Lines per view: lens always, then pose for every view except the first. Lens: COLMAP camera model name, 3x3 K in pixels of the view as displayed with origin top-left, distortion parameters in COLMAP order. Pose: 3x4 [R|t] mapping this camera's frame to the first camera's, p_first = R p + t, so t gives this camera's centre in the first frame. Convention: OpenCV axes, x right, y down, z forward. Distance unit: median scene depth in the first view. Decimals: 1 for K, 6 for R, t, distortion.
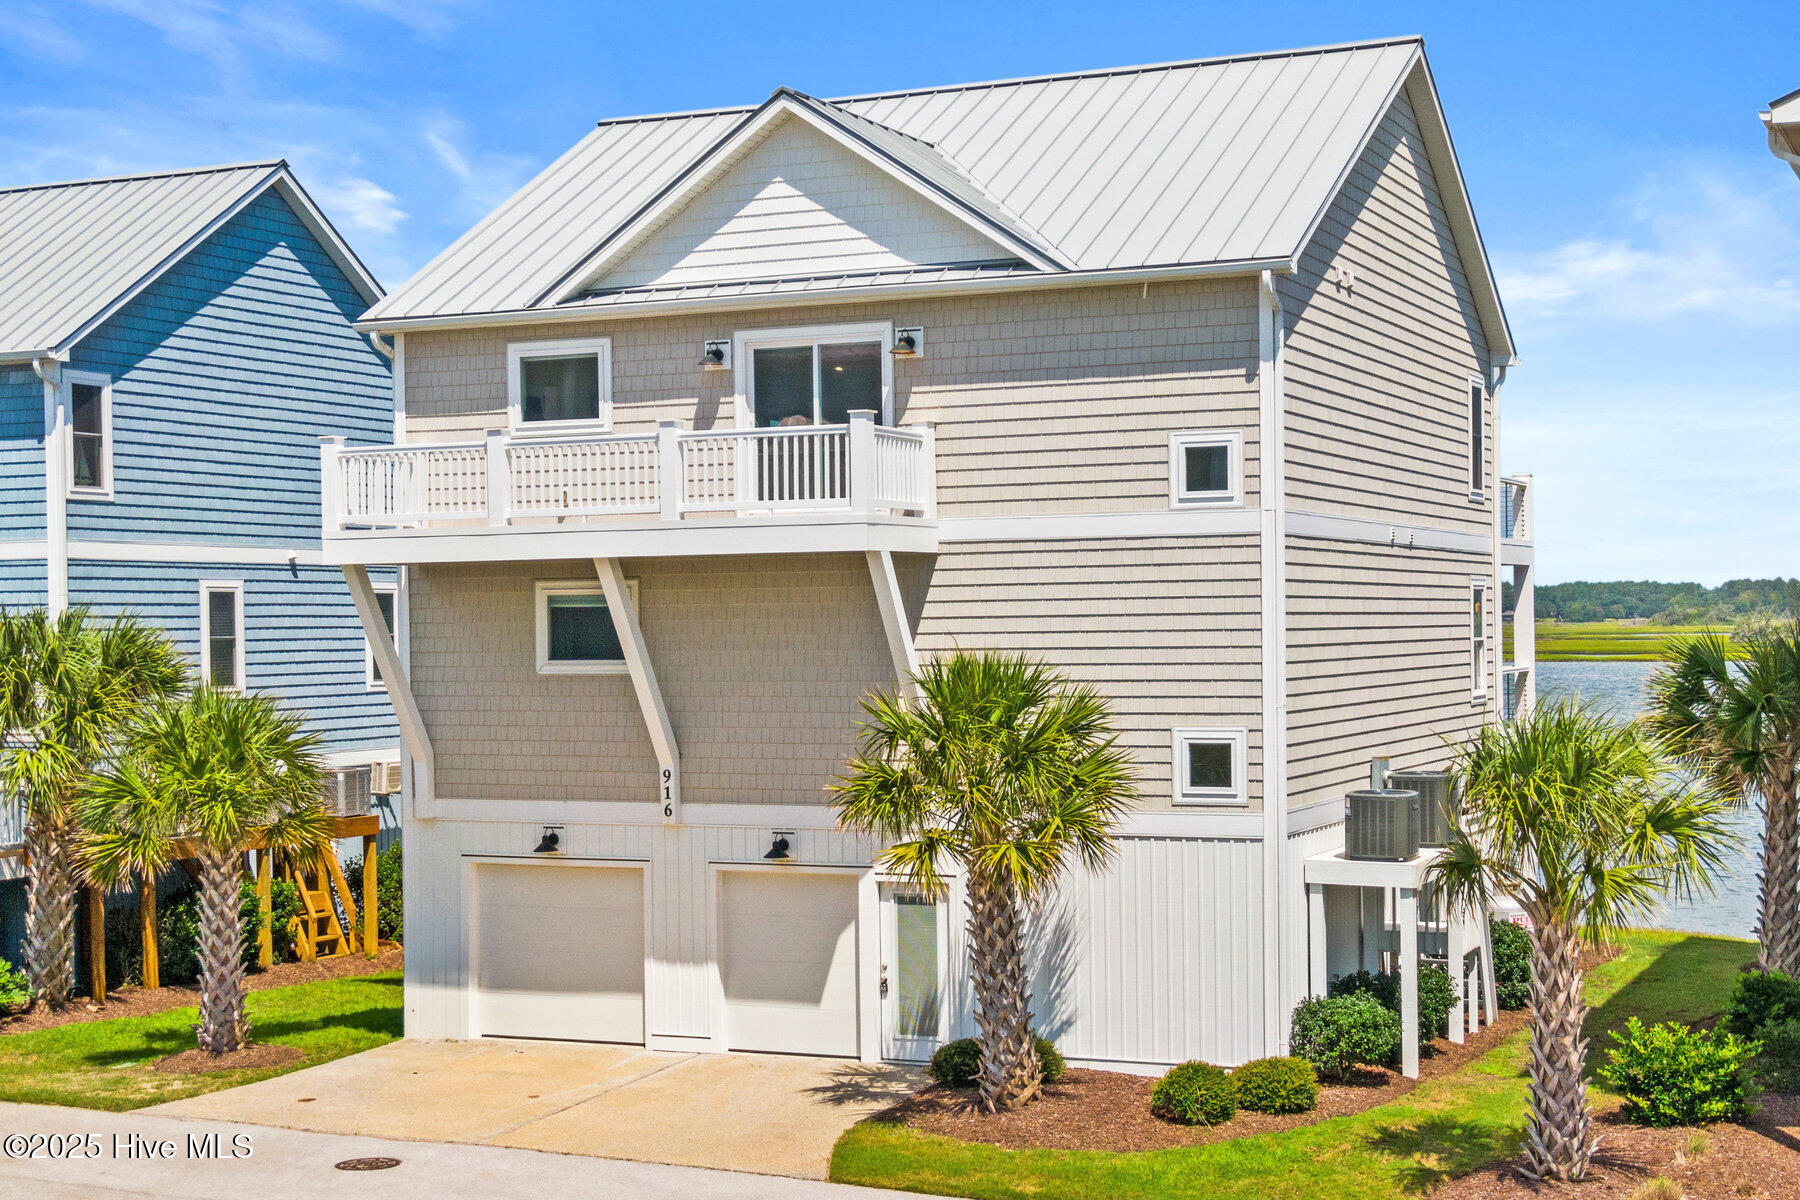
lens RADIAL K [[2507.8, 0, 900.0], [0, 2507.8, 600.0], [0, 0, 1]] dist [0.065245, -0.000639]
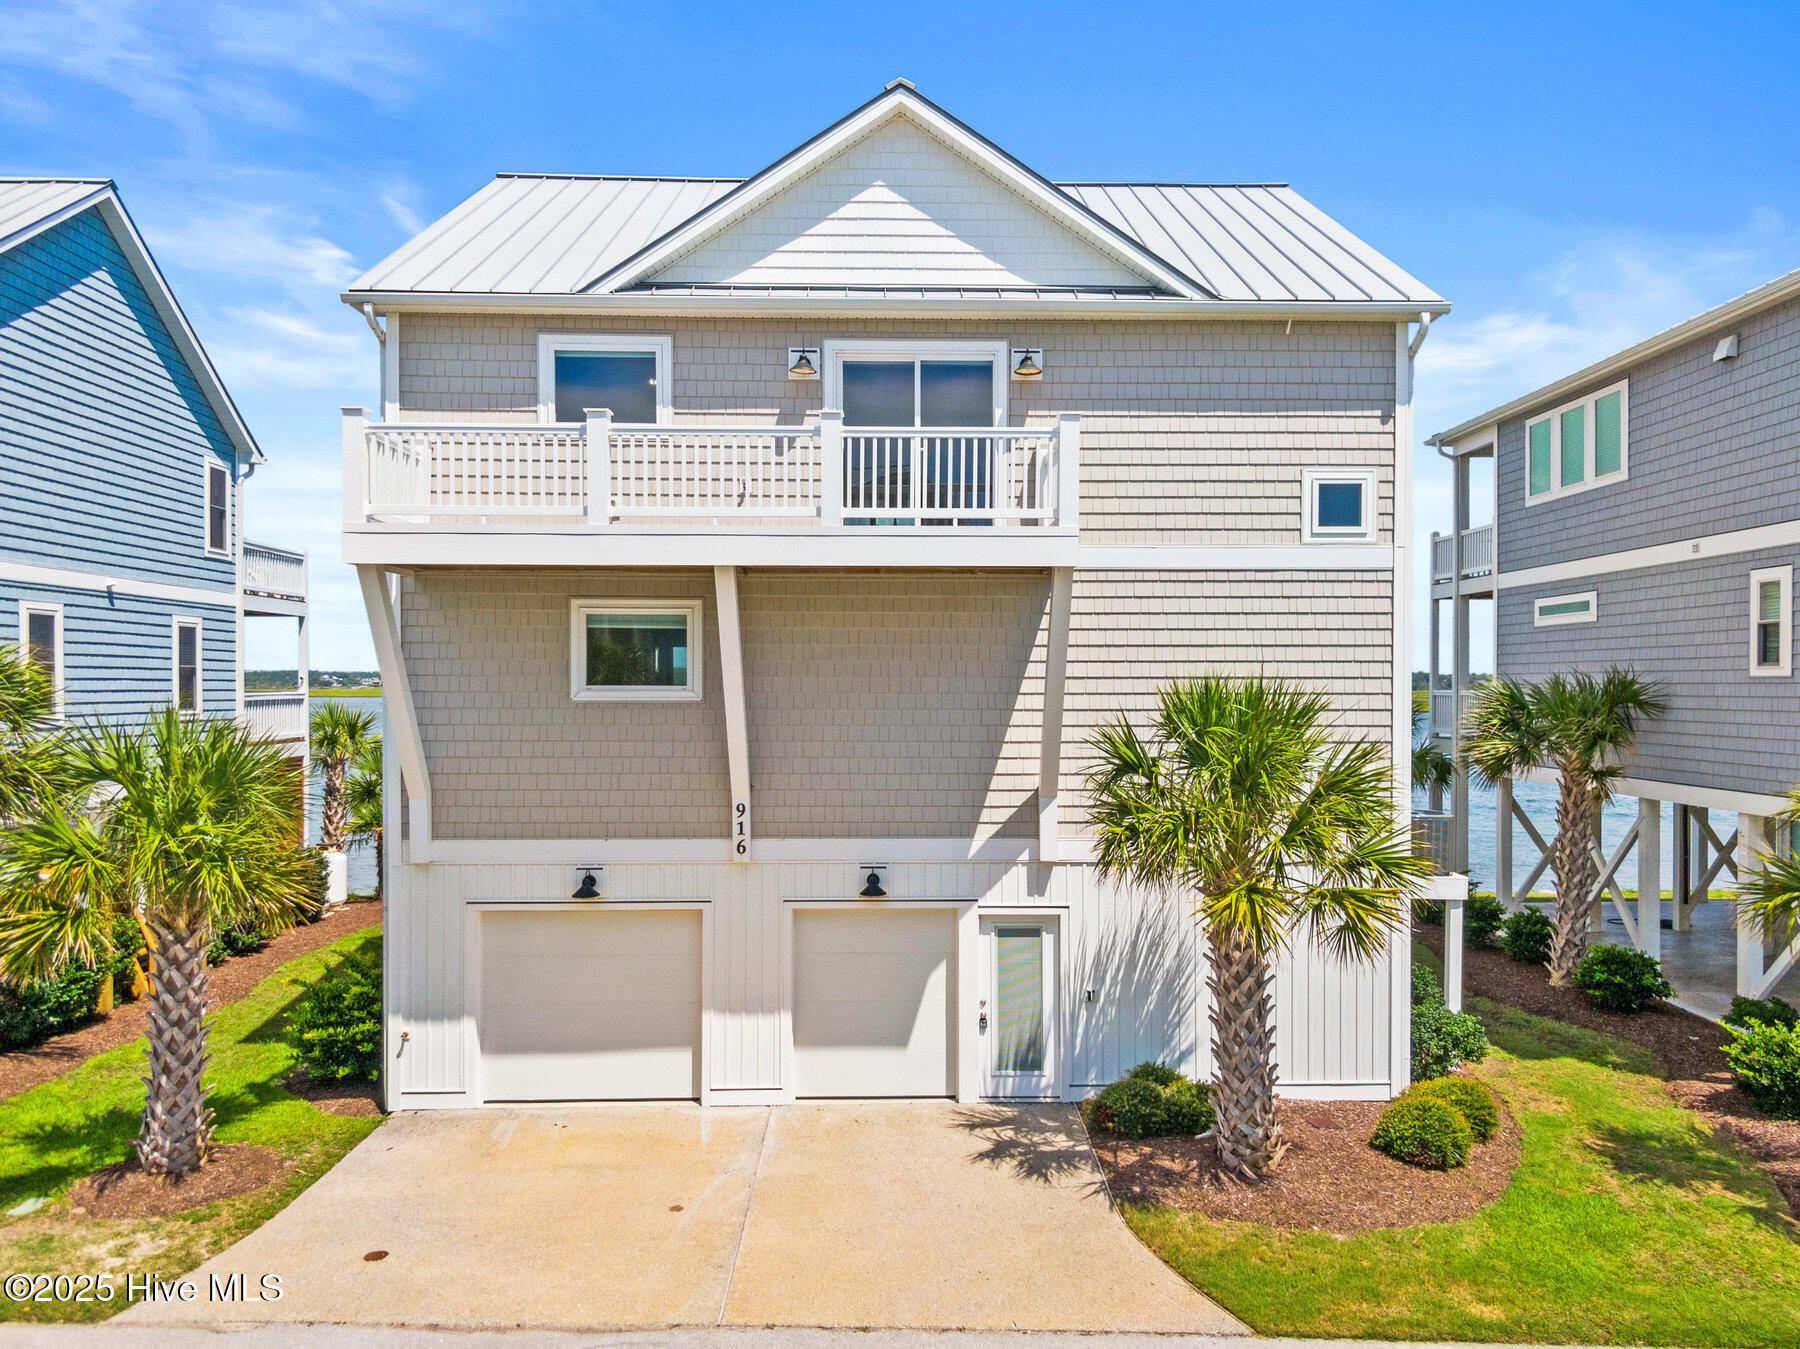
lens RADIAL K [[1316.8, 0, 900.0], [0, 1316.8, 674.5], [0, 0, 1]] dist [0.064690, -0.072441]
pose [[0.904624, 0.017286, 0.425860, -0.246204], [-0.017129, 0.999844, -0.004198, 0.020513], [-0.425866, -0.003497, 0.904779, 0.527041]]
